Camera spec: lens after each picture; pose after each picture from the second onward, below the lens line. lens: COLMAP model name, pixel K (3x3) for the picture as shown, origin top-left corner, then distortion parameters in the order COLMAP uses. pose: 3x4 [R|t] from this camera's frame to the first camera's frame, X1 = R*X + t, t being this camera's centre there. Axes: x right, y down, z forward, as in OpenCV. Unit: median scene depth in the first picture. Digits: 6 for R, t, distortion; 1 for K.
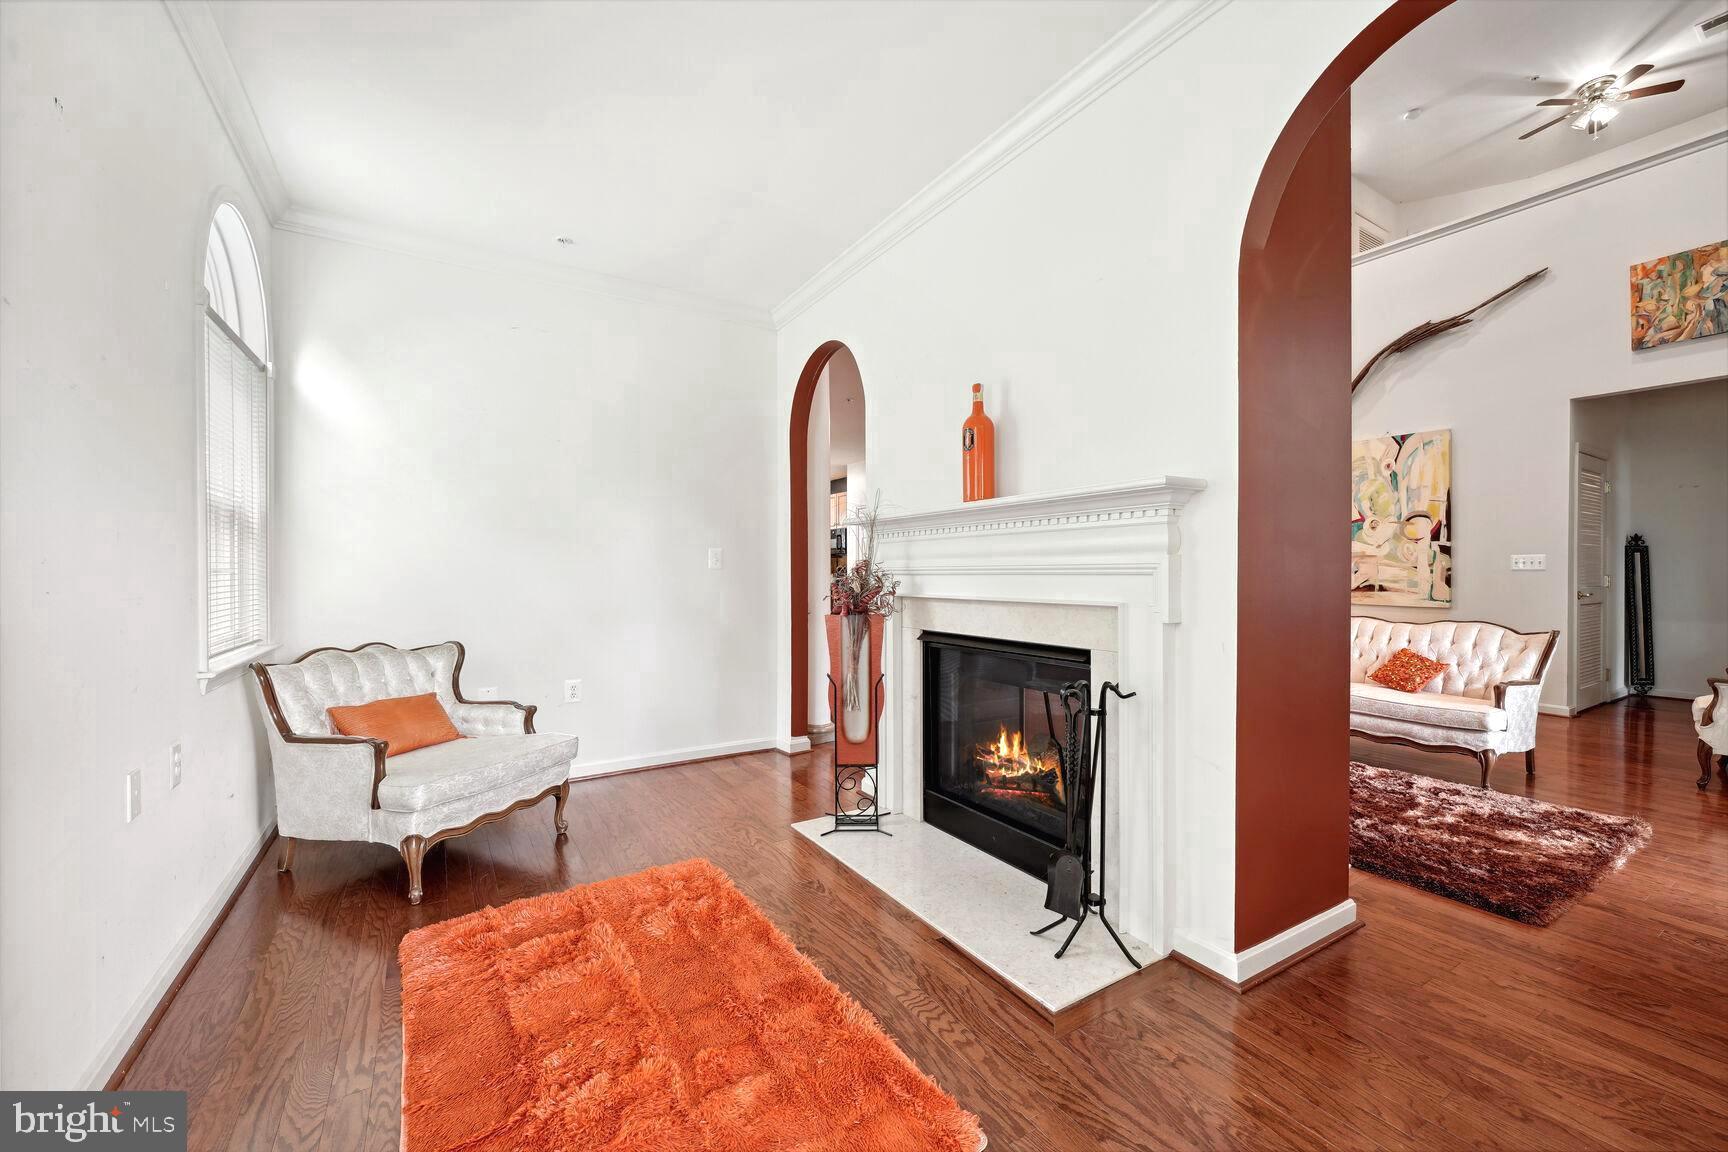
lens RADIAL K [[684.6, 0, 857.8], [0, 684.6, 576.2], [0, 0, 1]] dist [-0.001474, -0.000224]
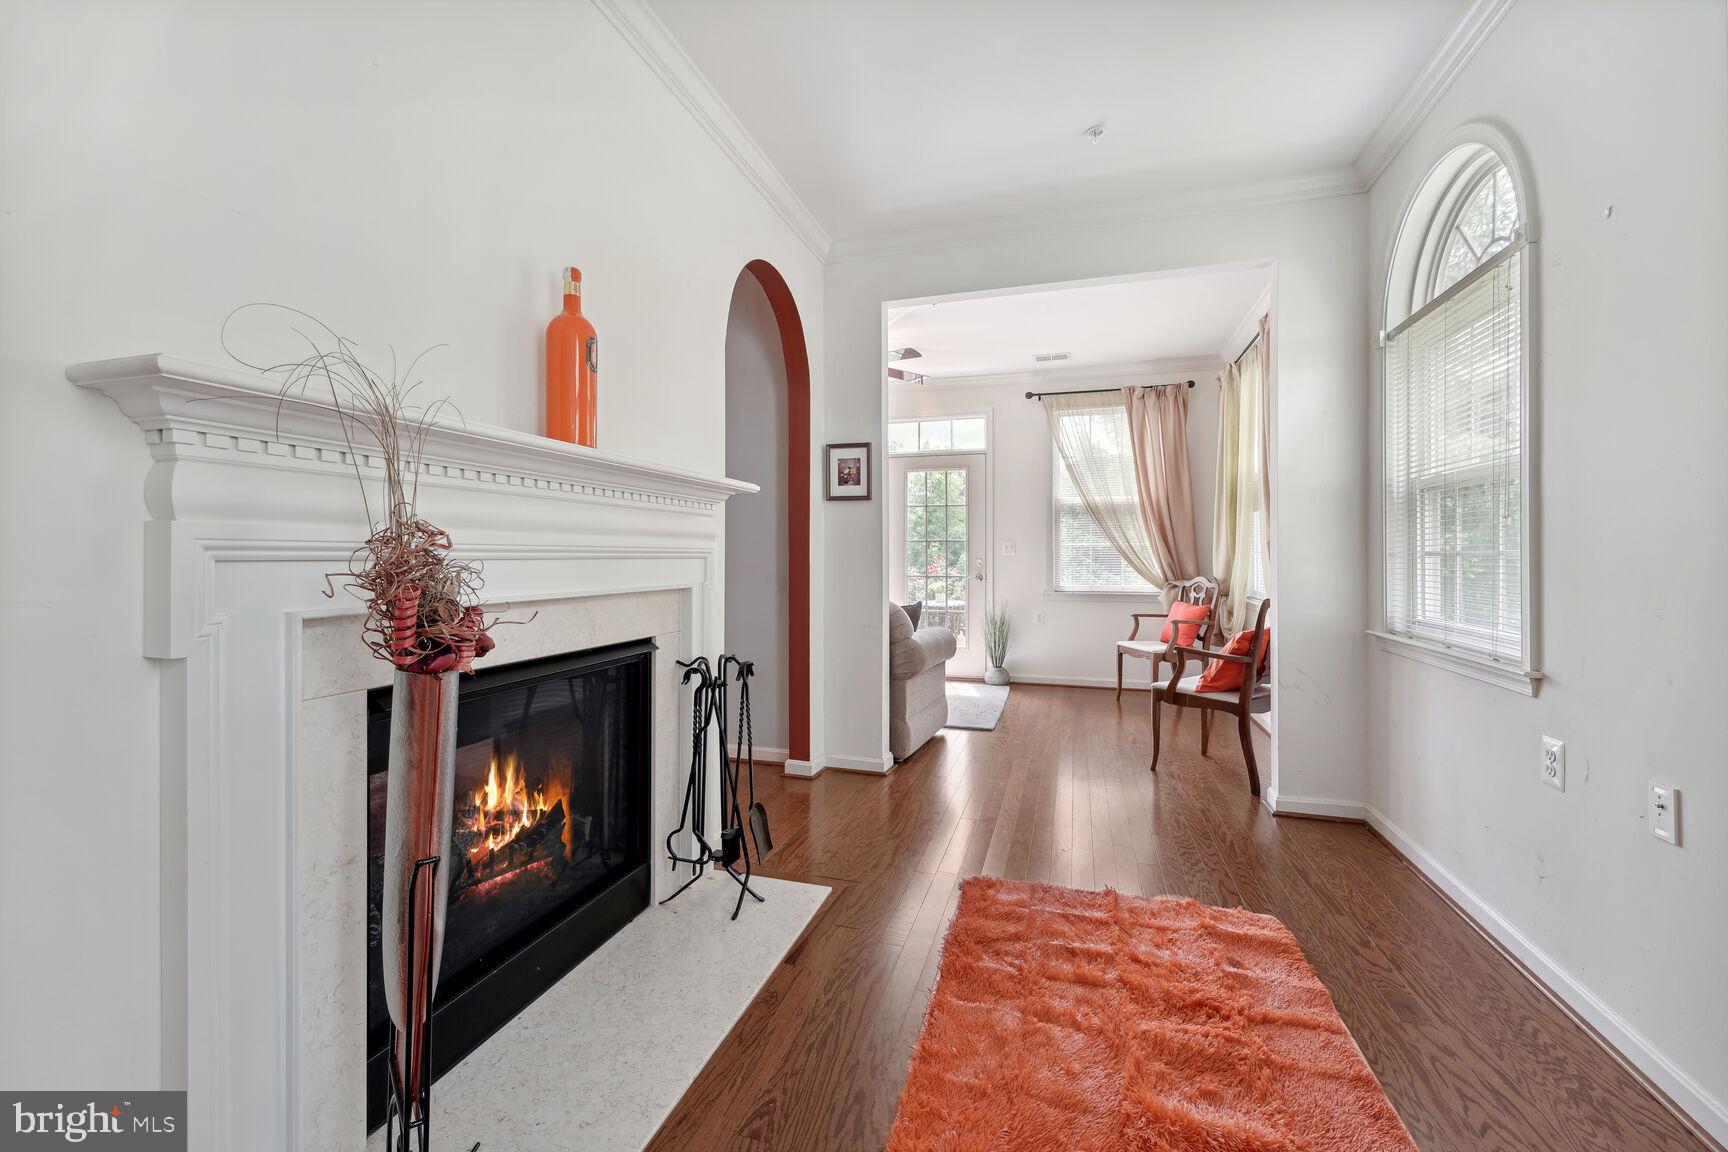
lens RADIAL K [[678.1, 0, 869.0], [0, 678.1, 562.8], [0, 0, 1]] dist [-0.001092, -0.000041]
pose [[-0.663463, -0.000033, 0.748209, -0.506288], [0.006143, 0.999966, 0.005492, 0.002147], [-0.748184, 0.008240, -0.663440, 1.245987]]
